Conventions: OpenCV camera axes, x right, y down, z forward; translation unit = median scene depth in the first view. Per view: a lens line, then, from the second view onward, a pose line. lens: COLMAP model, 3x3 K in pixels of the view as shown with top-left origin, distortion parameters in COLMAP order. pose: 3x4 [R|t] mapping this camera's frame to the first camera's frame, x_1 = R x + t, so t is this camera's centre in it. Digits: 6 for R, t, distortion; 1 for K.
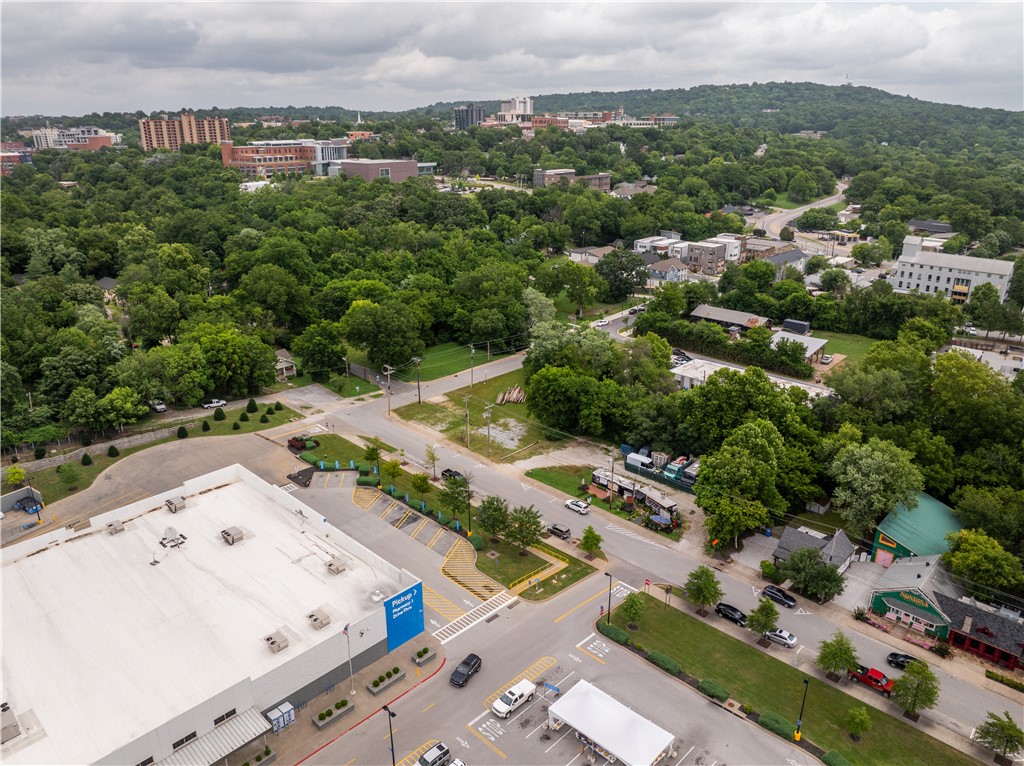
lens RADIAL K [[719.9, 0, 509.9], [0, 719.9, 395.3], [0, 0, 1]] dist [-0.045192, 0.012002]
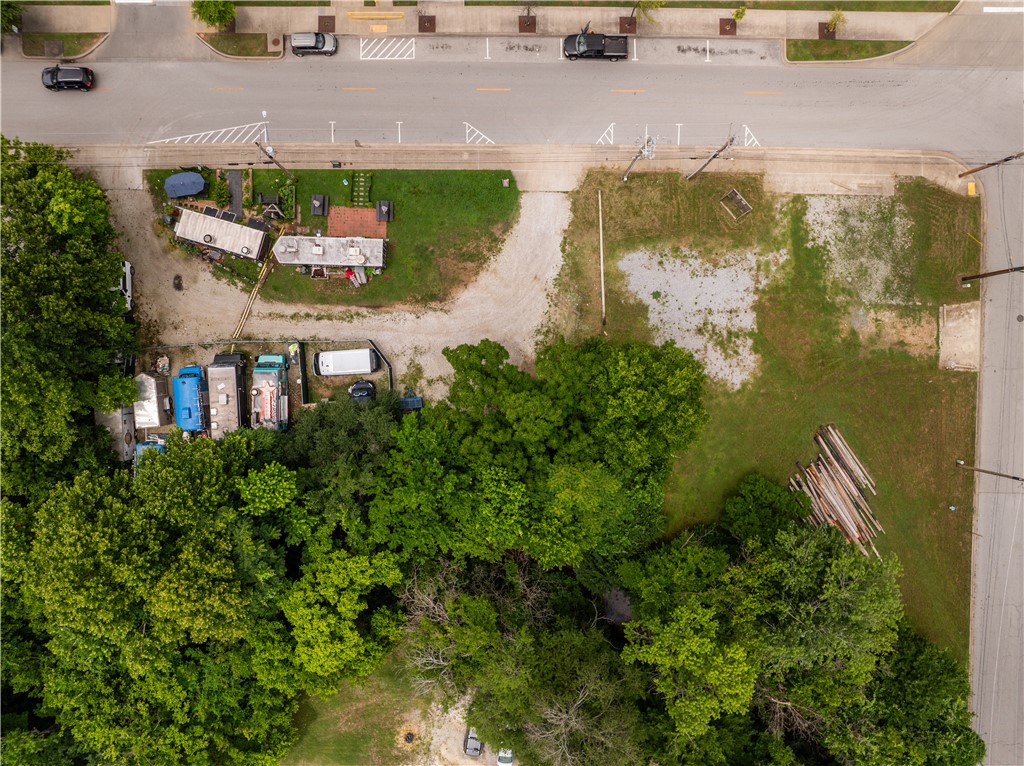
lens RADIAL K [[719.9, 0, 512.2], [0, 719.9, 384.8], [0, 0, 1]] dist [-0.045192, 0.012002]
pose [[-0.733666, 0.679503, -0.003099, 0.102730], [-0.260376, -0.276913, 0.924945, -0.321706], [0.627645, 0.679408, 0.380088, 0.807597]]
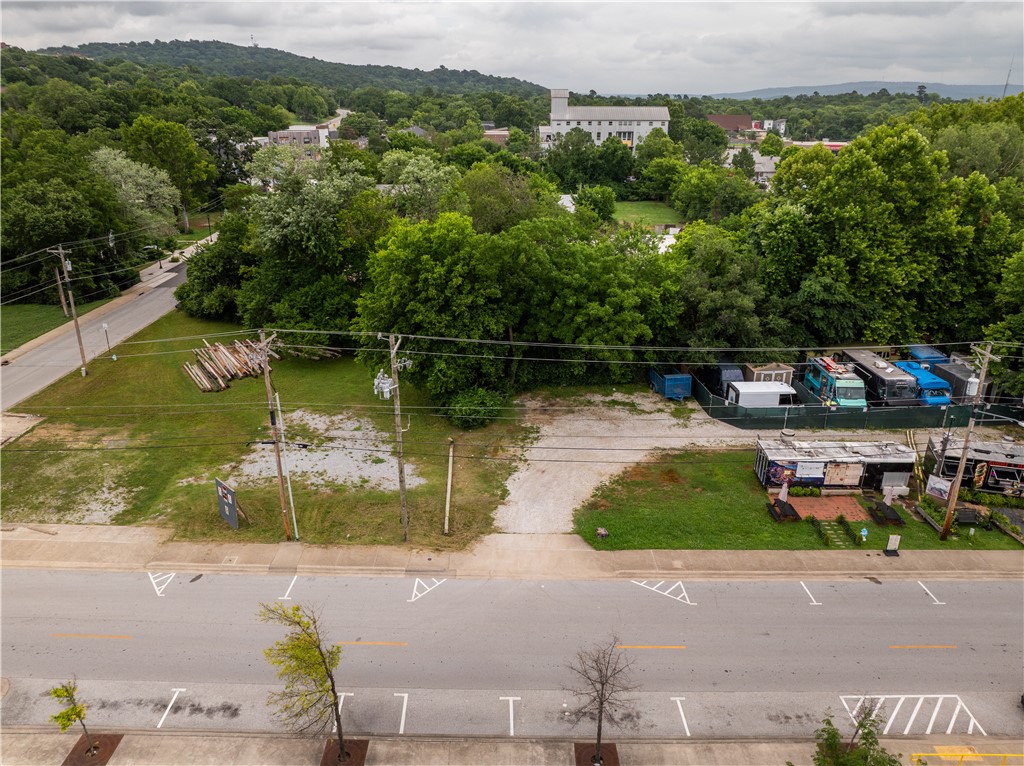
lens RADIAL K [[719.9, 0, 510.3], [0, 719.9, 388.6], [0, 0, 1]] dist [-0.045192, 0.012002]
pose [[0.727693, -0.259021, 0.635114, -0.144222], [0.248539, 0.962603, 0.107815, 0.011216], [-0.639289, 0.079395, 0.764857, 0.708358]]
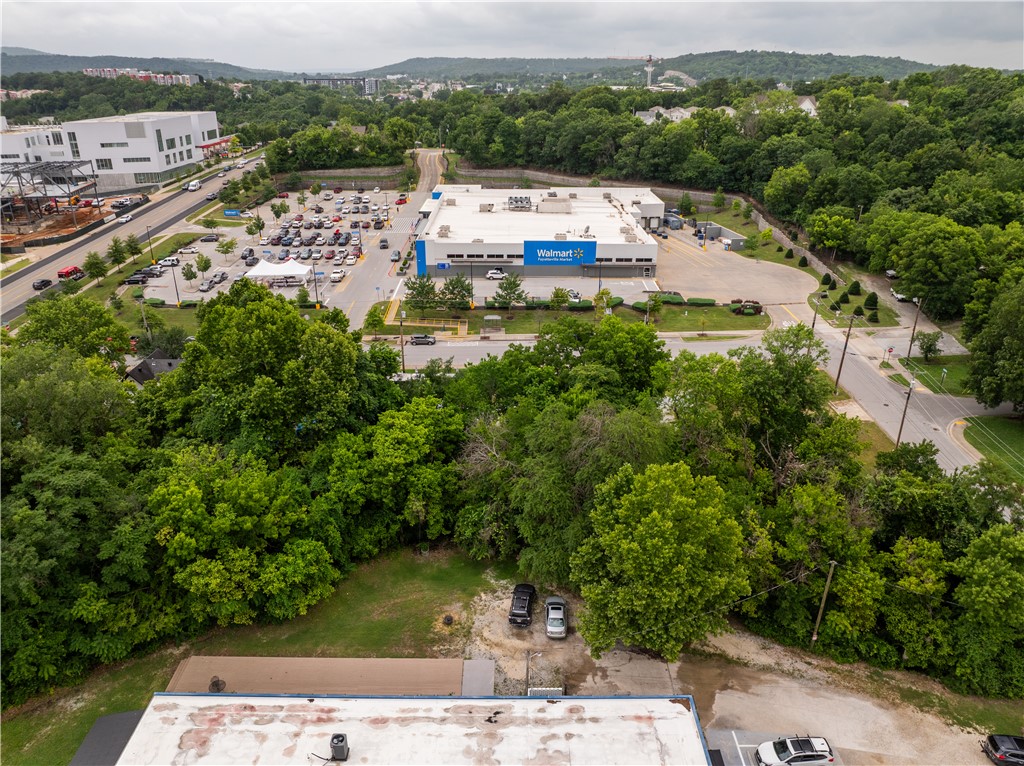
lens RADIAL K [[719.9, 0, 510.4], [0, 719.9, 384.1], [0, 0, 1]] dist [-0.045192, 0.012002]
pose [[-0.724176, 0.276630, -0.631700, 0.477011], [-0.253206, 0.745378, 0.616684, -0.314131], [0.641448, 0.606538, -0.469740, 1.201820]]
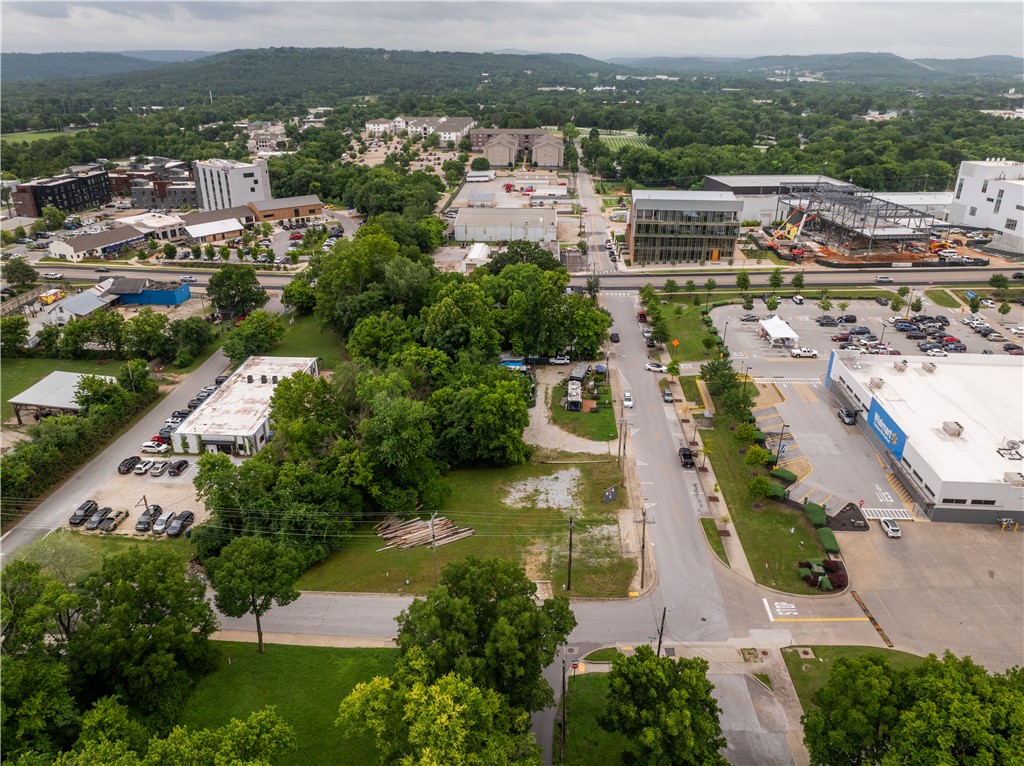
lens RADIAL K [[719.9, 0, 508.2], [0, 719.9, 389.9], [0, 0, 1]] dist [-0.045192, 0.012002]
pose [[-0.634488, -0.325904, 0.700865, -0.468393], [0.279785, 0.748430, 0.601309, -0.482679], [-0.720518, 0.577615, -0.383687, 1.260826]]
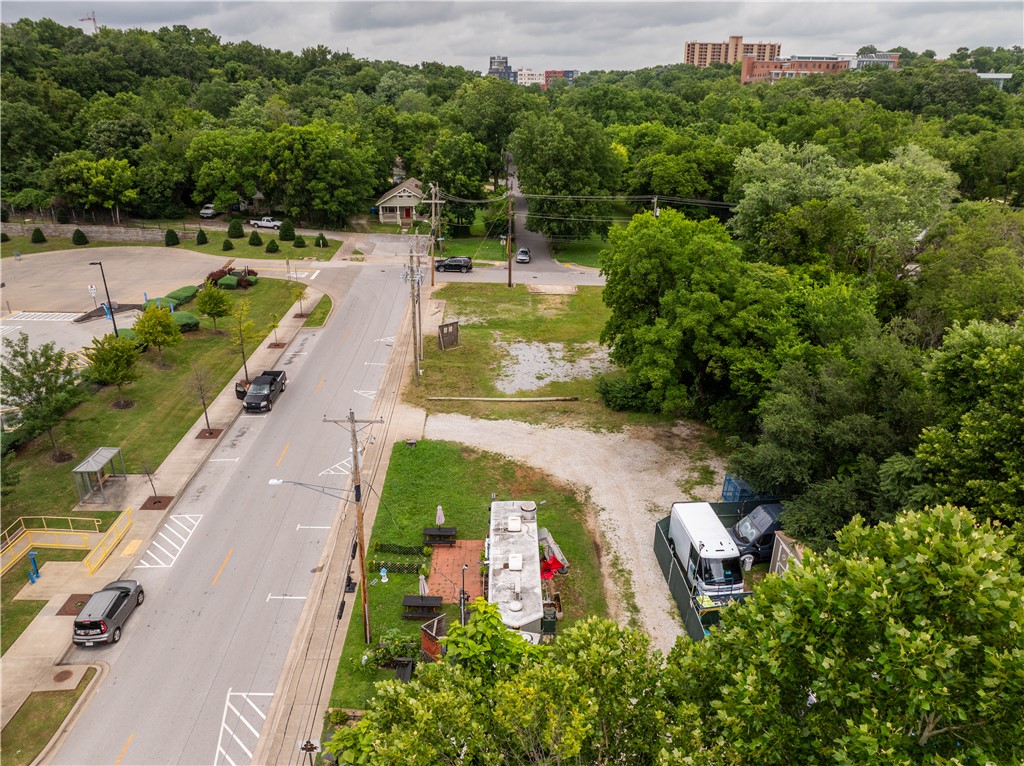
lens RADIAL K [[719.9, 0, 508.4], [0, 719.9, 390.1], [0, 0, 1]] dist [-0.045192, 0.012002]
pose [[0.706140, 0.273646, -0.653058, 0.256177], [-0.258855, 0.958228, 0.121623, 0.022817], [0.659060, 0.083165, 0.747478, 0.672689]]
